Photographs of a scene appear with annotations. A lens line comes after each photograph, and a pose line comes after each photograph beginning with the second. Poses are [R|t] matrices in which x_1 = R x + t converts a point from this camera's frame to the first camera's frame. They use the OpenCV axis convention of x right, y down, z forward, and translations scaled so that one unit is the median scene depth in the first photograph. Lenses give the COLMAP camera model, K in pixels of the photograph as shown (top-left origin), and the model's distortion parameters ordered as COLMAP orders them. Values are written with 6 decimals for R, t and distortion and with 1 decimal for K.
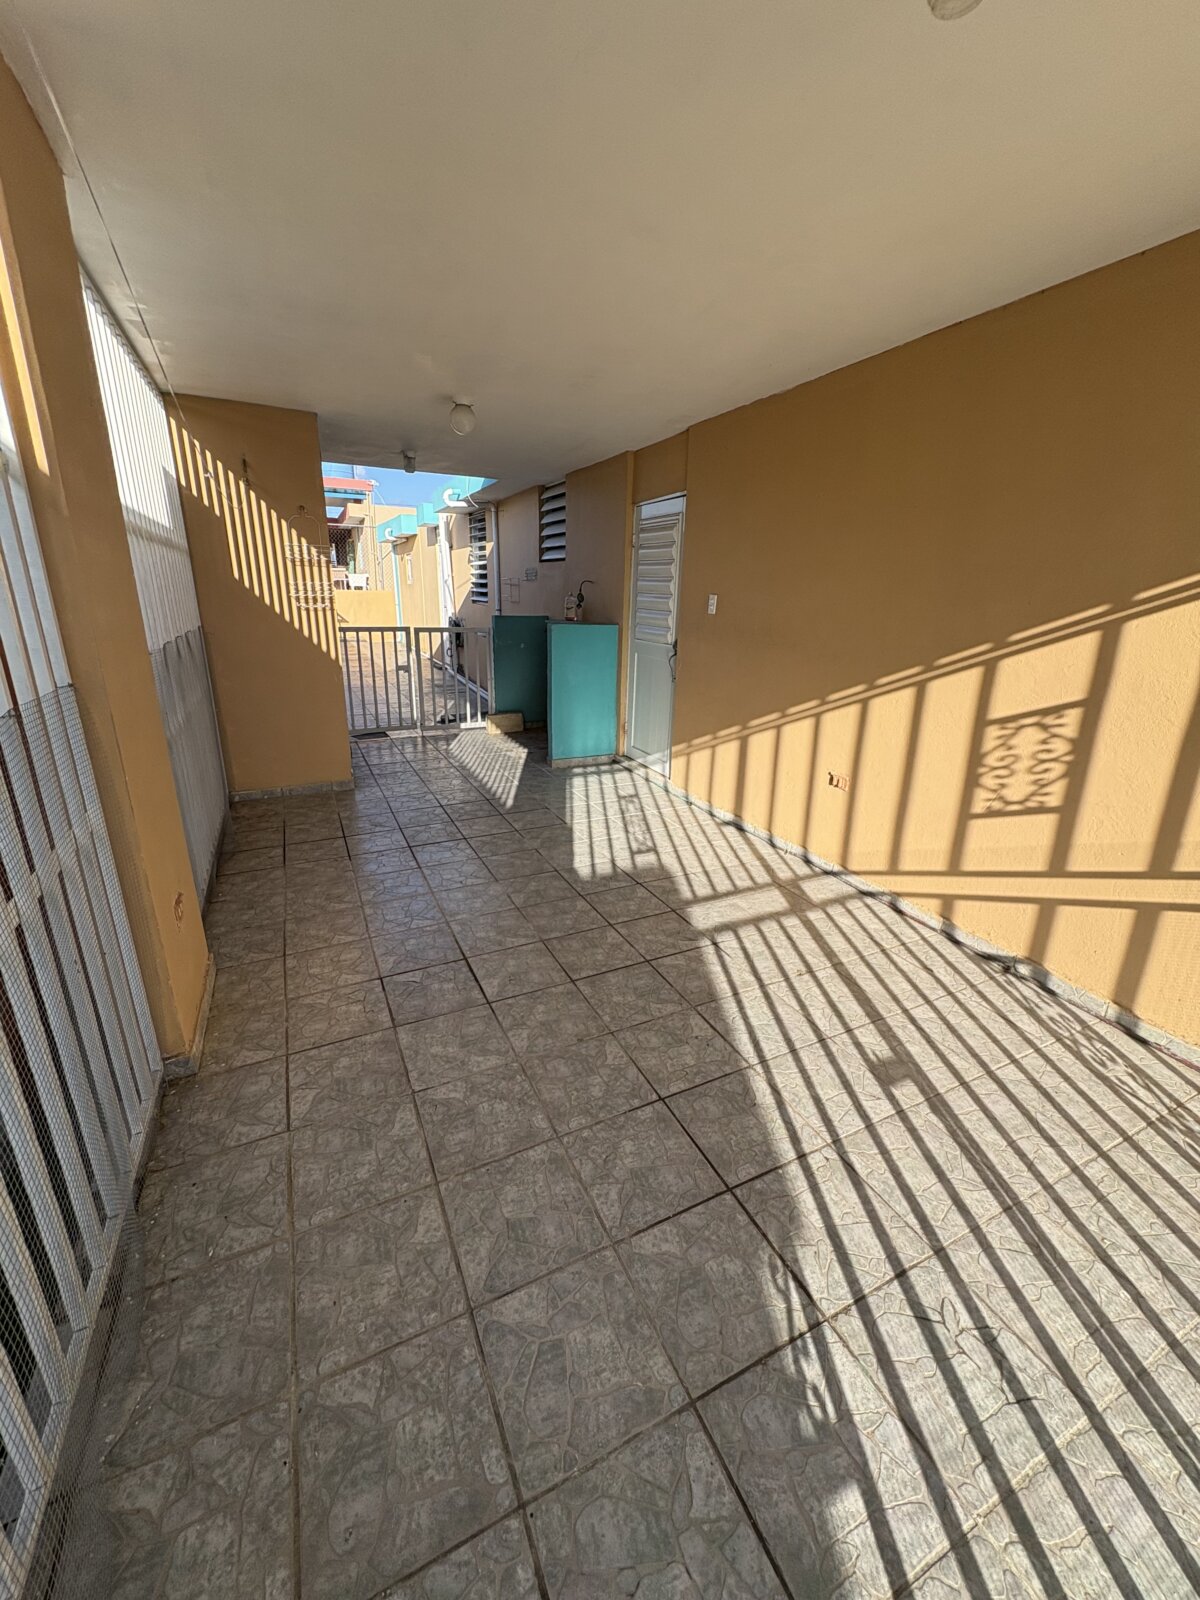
lens RADIAL K [[637.8, 0, 602.0], [0, 637.8, 793.4], [0, 0, 1]] dist [-0.001354, 0.000184]
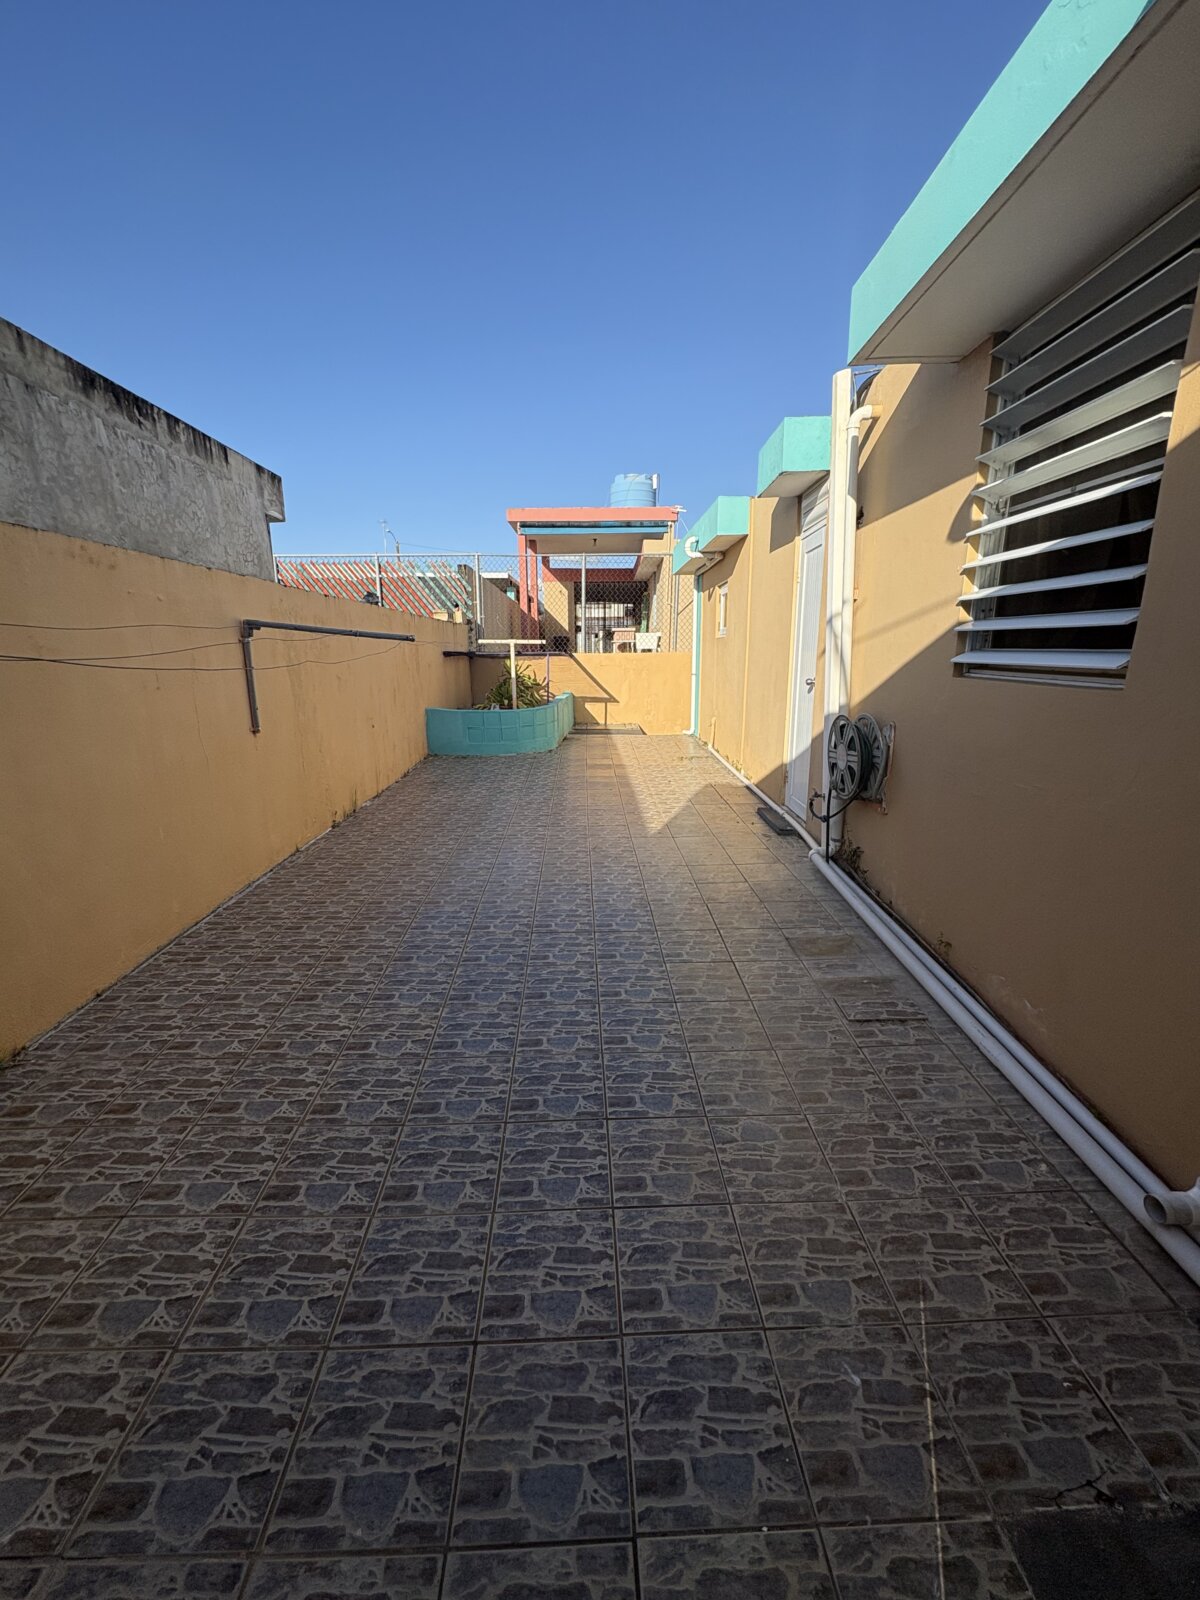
lens RADIAL K [[637.8, 0, 601.3], [0, 637.8, 799.7], [0, 0, 1]] dist [-0.001354, 0.000184]
pose [[0.905312, 0.077828, -0.417557, -0.102017], [-0.113568, 0.991631, -0.061398, -0.095710], [0.409284, 0.103006, 0.906574, 0.314999]]
